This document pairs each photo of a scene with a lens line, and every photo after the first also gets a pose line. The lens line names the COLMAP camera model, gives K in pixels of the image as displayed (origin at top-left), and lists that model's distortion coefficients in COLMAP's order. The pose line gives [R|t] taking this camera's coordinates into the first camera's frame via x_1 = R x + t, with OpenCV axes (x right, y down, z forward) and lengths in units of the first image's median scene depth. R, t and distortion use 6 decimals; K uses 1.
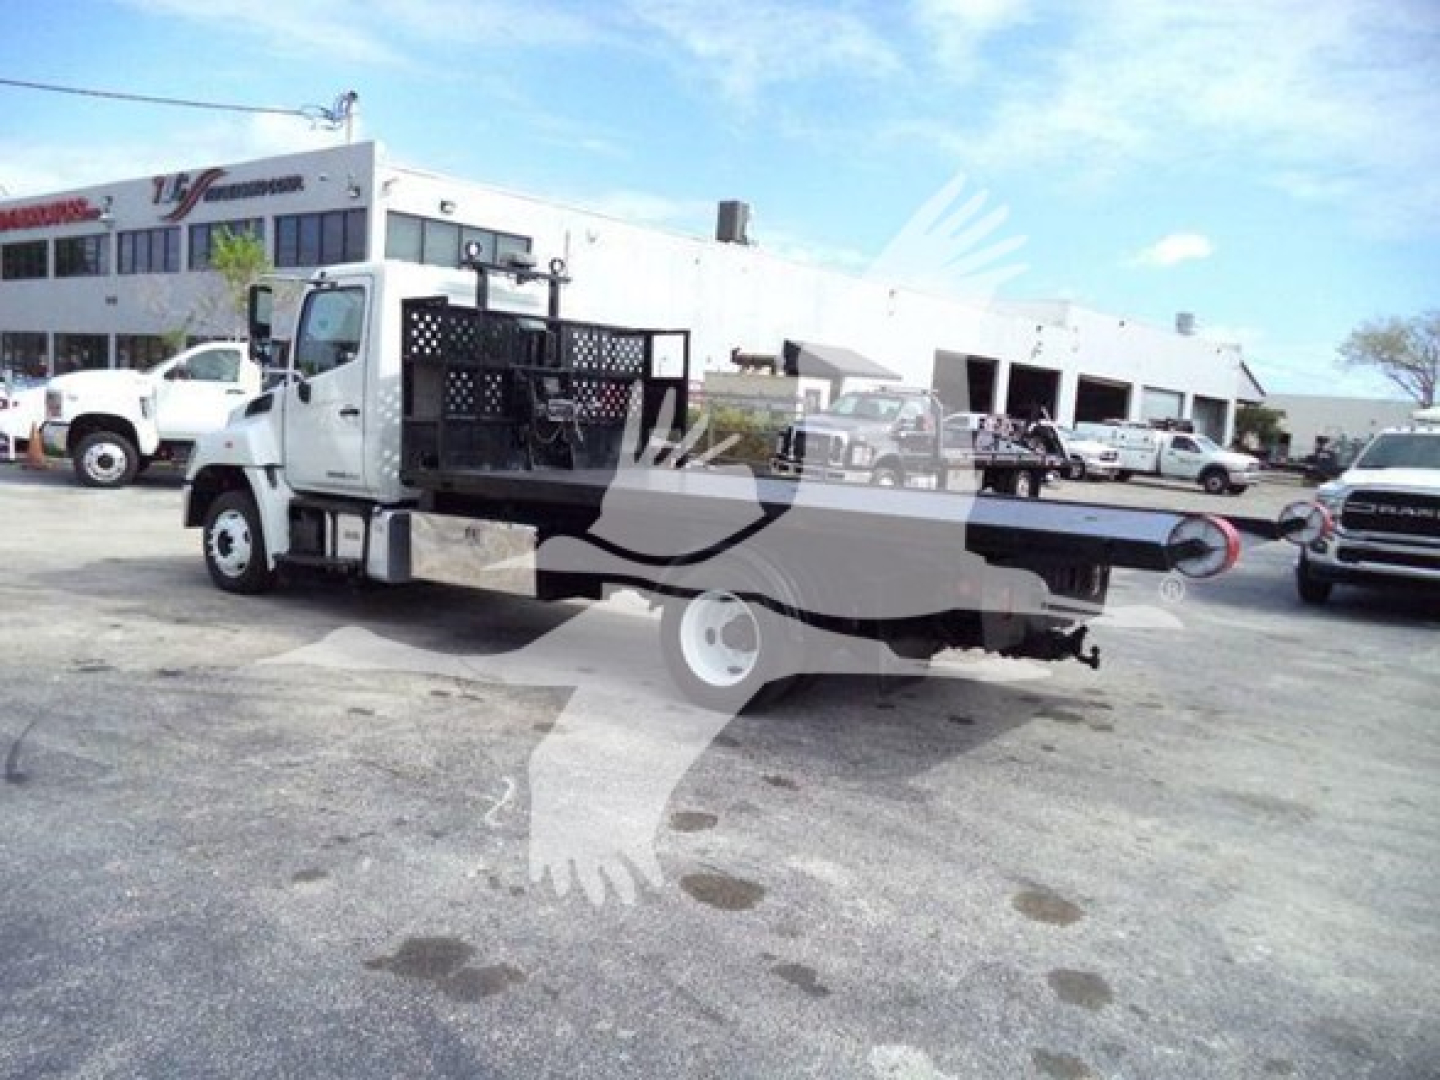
lens RADIAL K [[1194.1, 0, 725.5], [0, 1194.1, 557.8], [0, 0, 1]] dist [-0.021601, -0.005202]
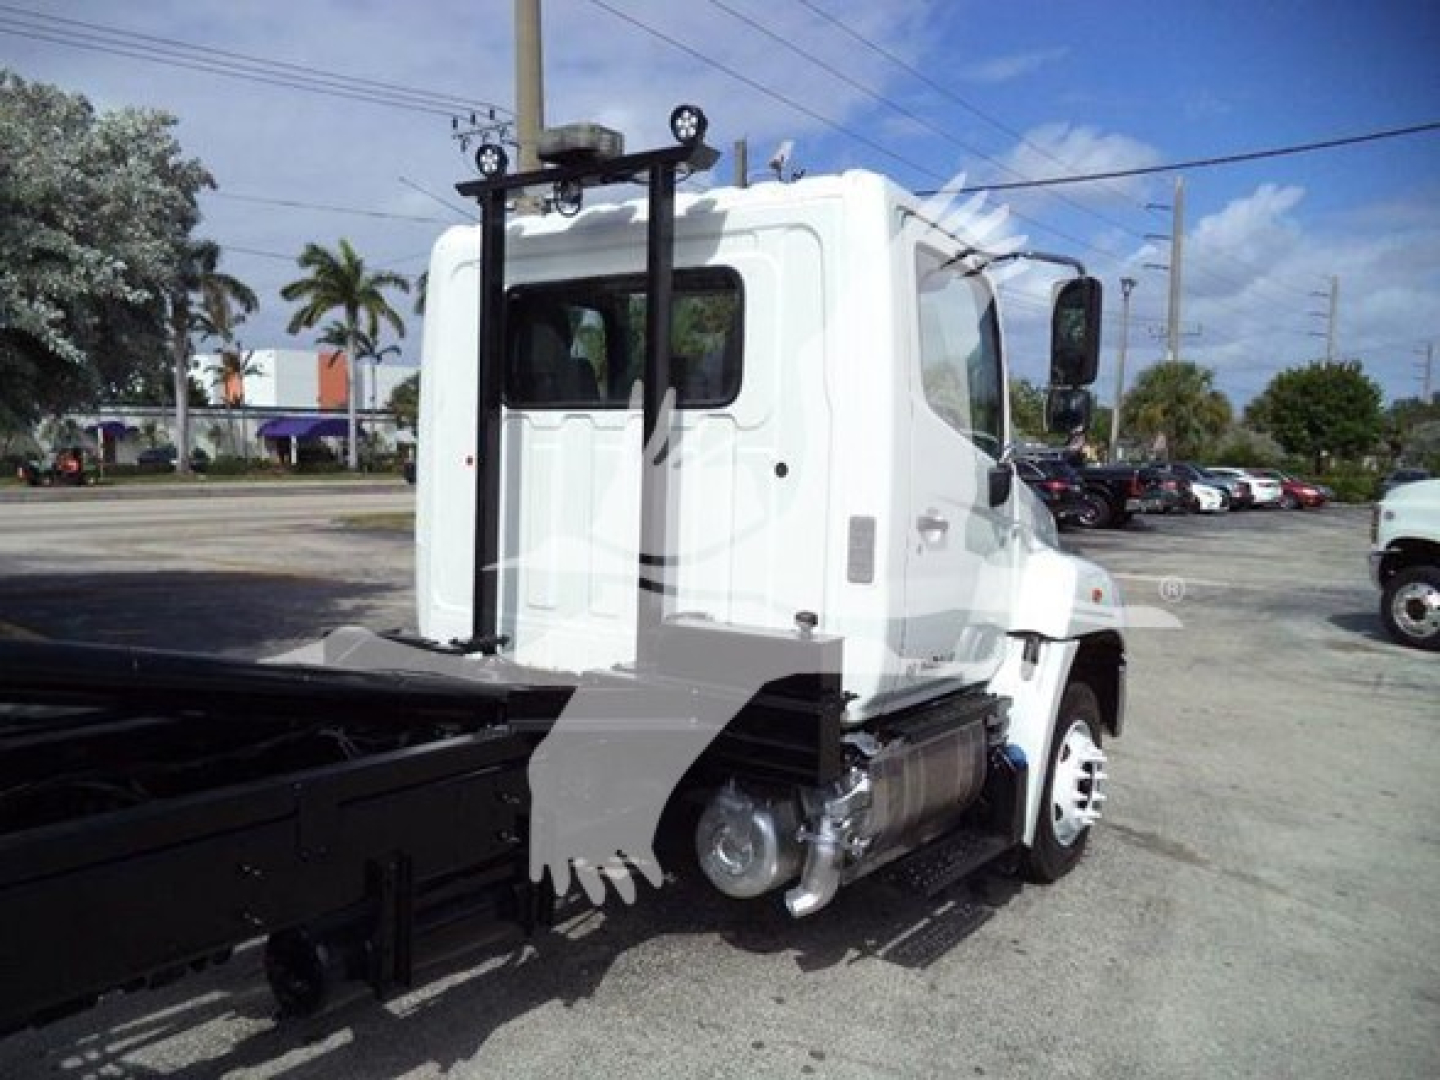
lens RADIAL K [[1160.2, 0, 676.5], [0, 1160.2, 540.1], [0, 0, 1]] dist [-0.060476, -0.003107]
pose [[-0.019229, 0.011708, -0.999747, 0.098681], [-0.151692, 0.988322, 0.014492, -0.047097], [0.988241, 0.151933, -0.017228, 0.424506]]
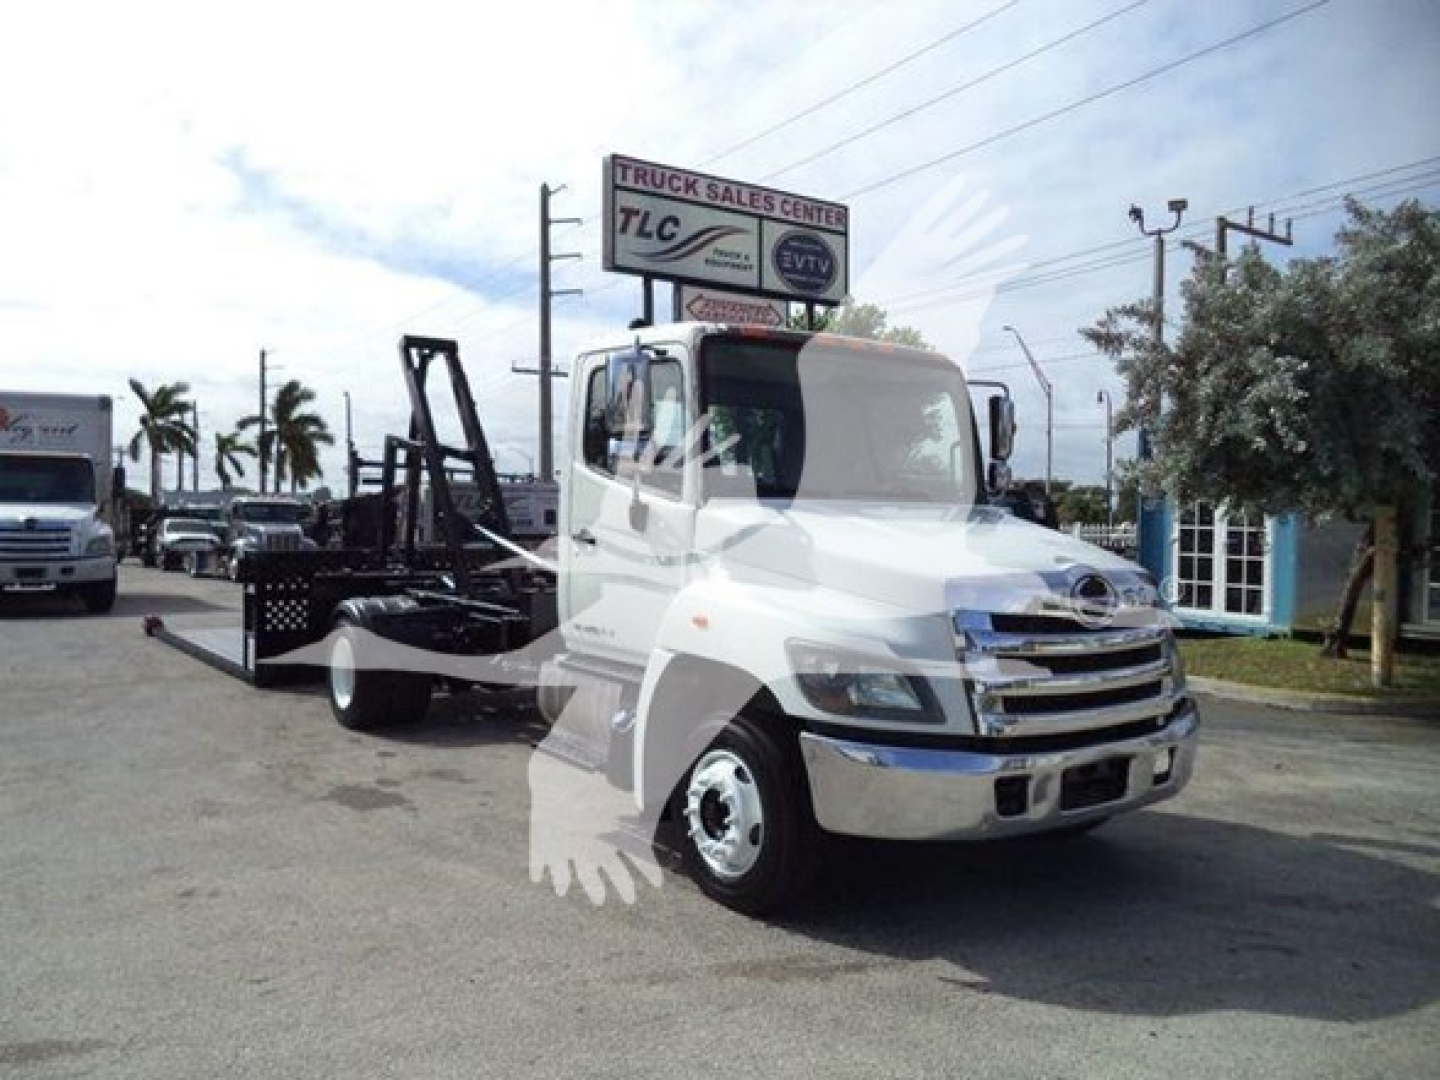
lens RADIAL K [[1172.3, 0, 724.7], [0, 1172.3, 536.6], [0, 0, 1]] dist [-0.014607, -0.012070]
pose [[-0.944925, -0.087406, 0.315399, -0.178784], [-0.038530, 0.986686, 0.158005, -0.096349], [-0.325011, 0.137151, -0.935712, 0.697602]]
